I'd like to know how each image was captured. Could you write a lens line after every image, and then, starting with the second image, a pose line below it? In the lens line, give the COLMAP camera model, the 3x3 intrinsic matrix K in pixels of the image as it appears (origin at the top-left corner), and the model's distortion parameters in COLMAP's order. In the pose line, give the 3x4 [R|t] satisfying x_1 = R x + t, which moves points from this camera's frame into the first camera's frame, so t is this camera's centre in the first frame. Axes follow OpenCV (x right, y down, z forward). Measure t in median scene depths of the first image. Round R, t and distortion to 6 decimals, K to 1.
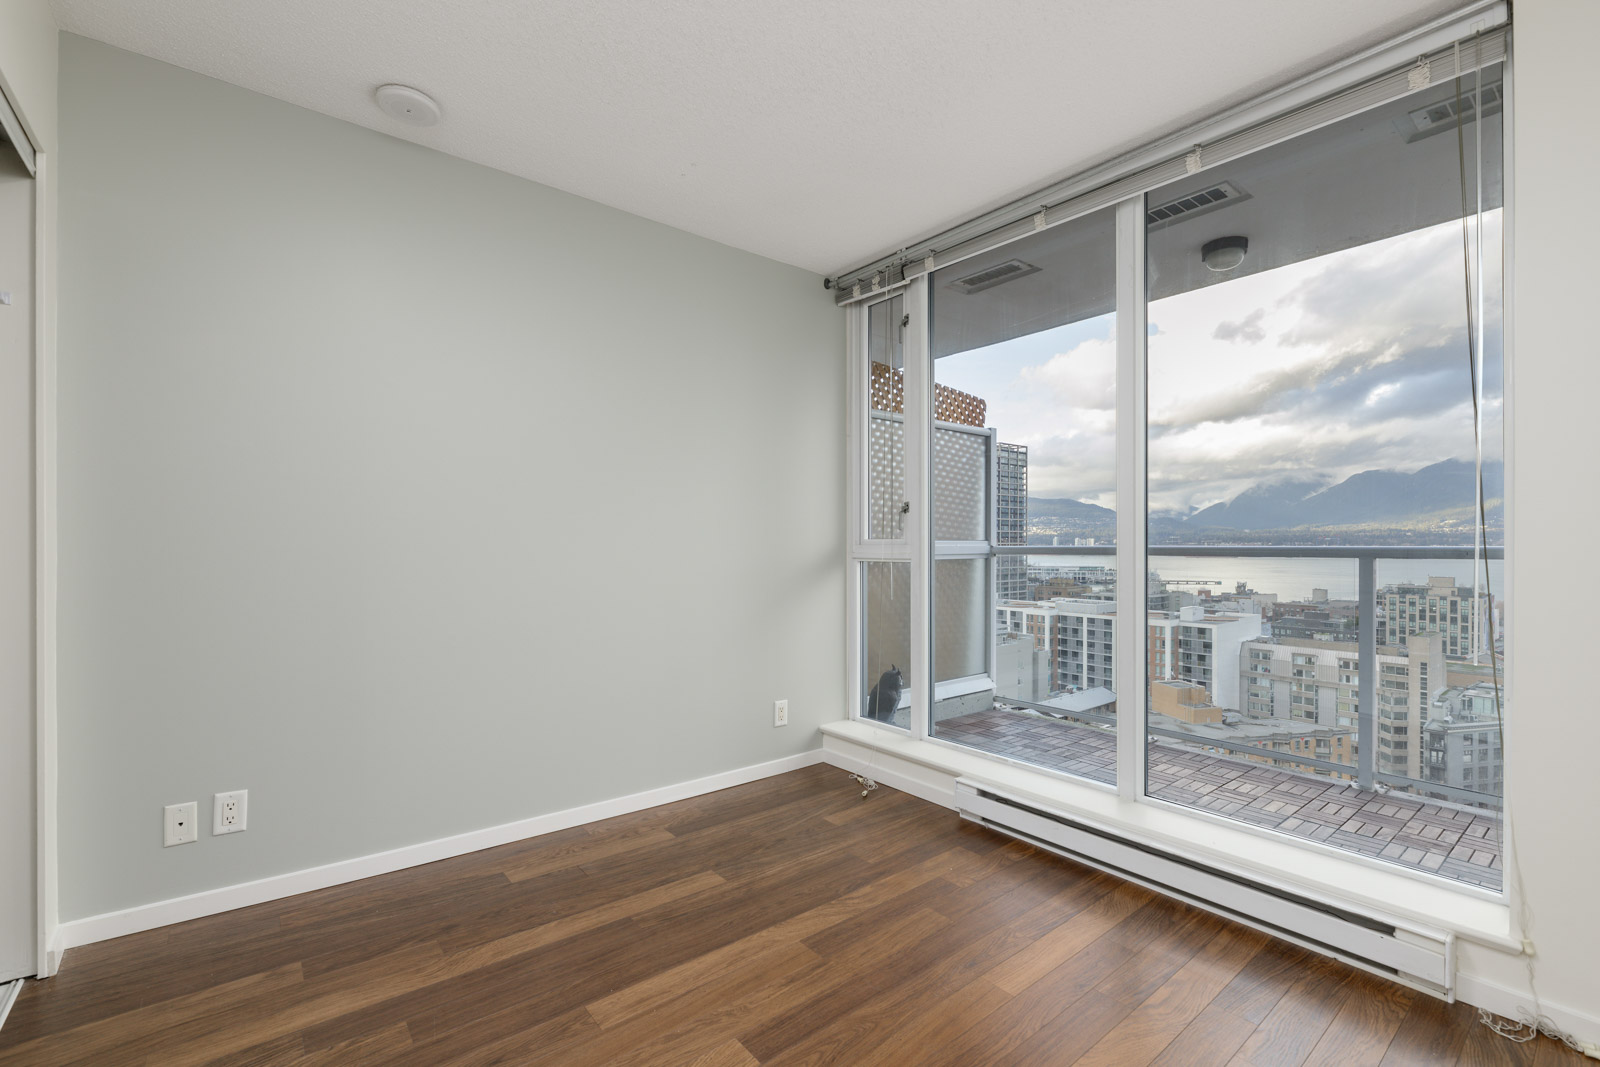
lens RADIAL K [[695.2, 0, 803.1], [0, 695.2, 542.0], [0, 0, 1]] dist [-0.001576, 0.001015]
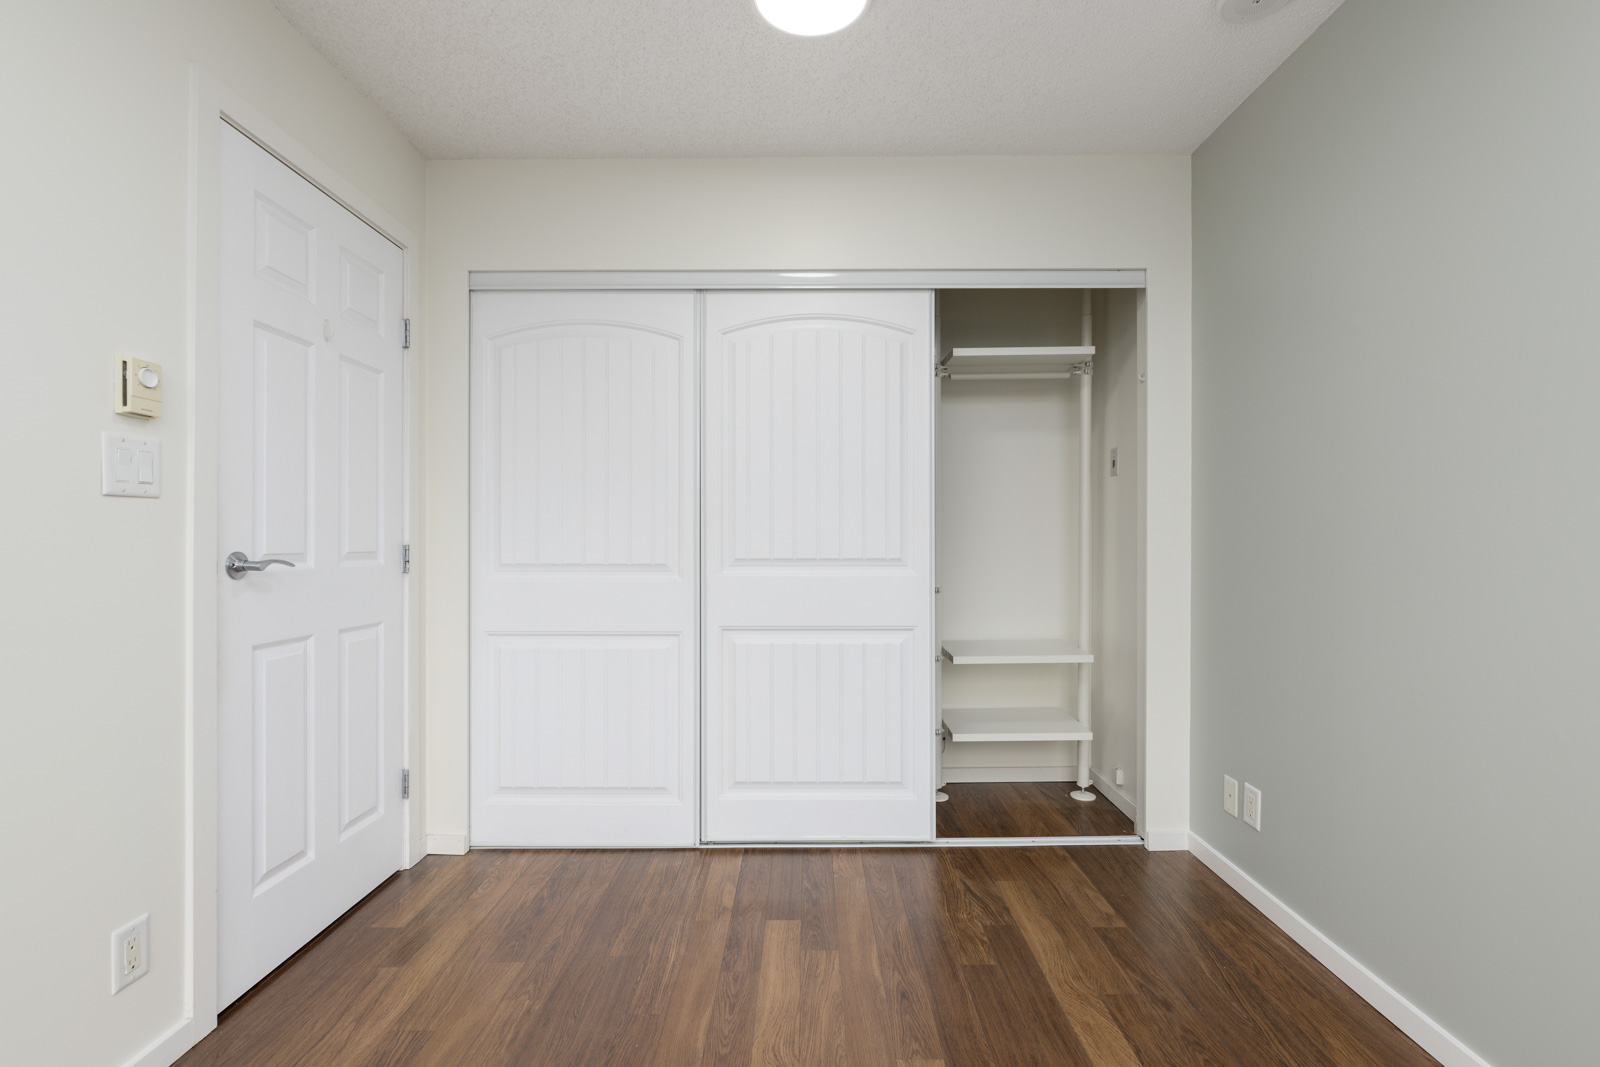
lens RADIAL K [[695.2, 0, 796.3], [0, 695.2, 540.8], [0, 0, 1]] dist [-0.001576, 0.001015]
pose [[-0.621003, -0.004648, -0.783794, 0.454562], [0.000389, 0.999980, -0.006239, 0.003487], [0.783808, -0.004179, -0.620989, 1.261086]]
